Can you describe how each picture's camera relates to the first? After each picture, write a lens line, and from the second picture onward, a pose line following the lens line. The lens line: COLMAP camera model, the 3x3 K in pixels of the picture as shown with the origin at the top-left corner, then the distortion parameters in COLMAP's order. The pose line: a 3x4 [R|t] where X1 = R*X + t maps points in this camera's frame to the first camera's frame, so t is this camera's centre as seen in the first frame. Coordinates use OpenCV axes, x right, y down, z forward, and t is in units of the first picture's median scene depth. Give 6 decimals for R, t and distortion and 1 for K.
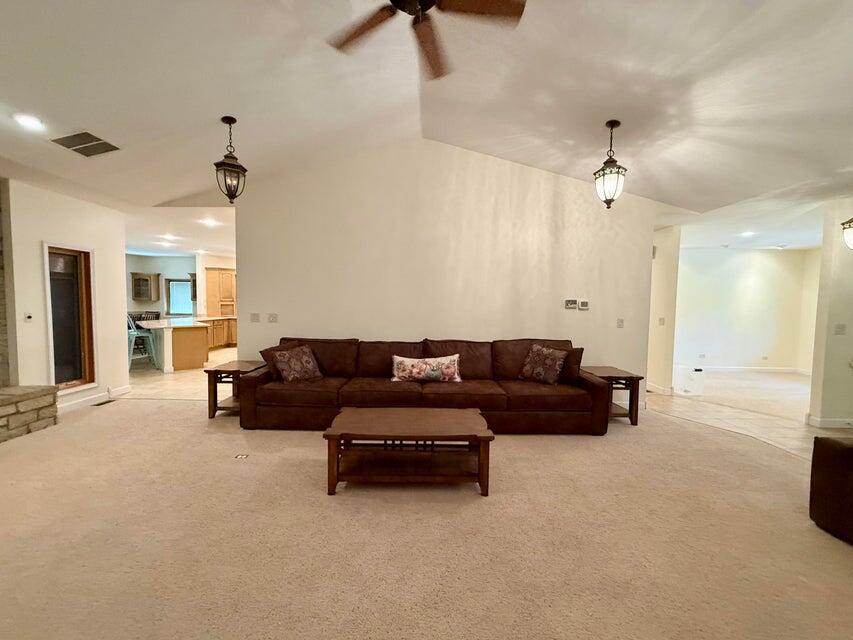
lens RADIAL K [[341.9, 0, 423.6], [0, 341.9, 321.7], [0, 0, 1]] dist [0.001882, 0.000239]
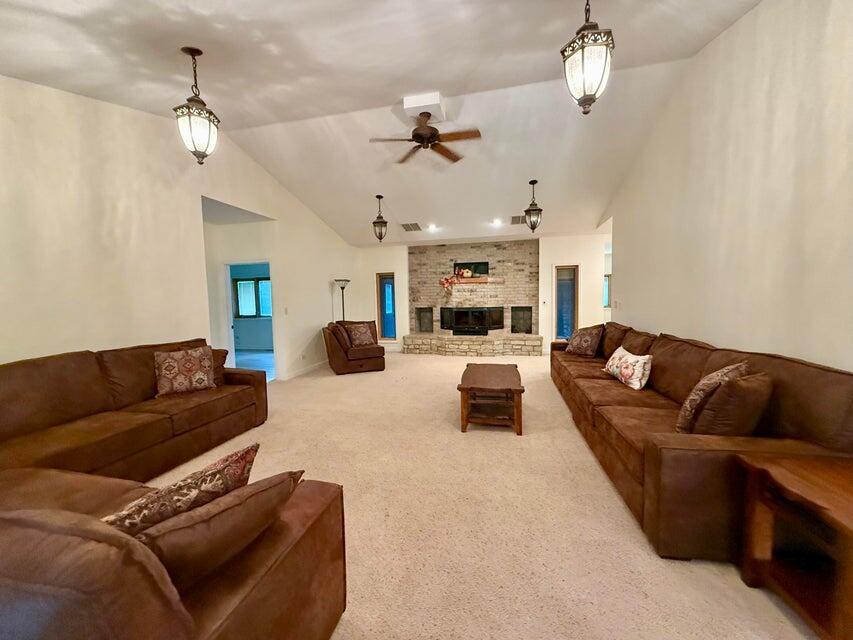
lens RADIAL K [[341.9, 0, 423.6], [0, 341.9, 321.7], [0, 0, 1]] dist [0.001882, 0.000239]
pose [[-0.232885, 0.057645, -0.970794, 0.982154], [-0.027610, 0.997447, 0.065851, -0.014384], [0.972112, 0.042139, -0.230699, 0.725993]]
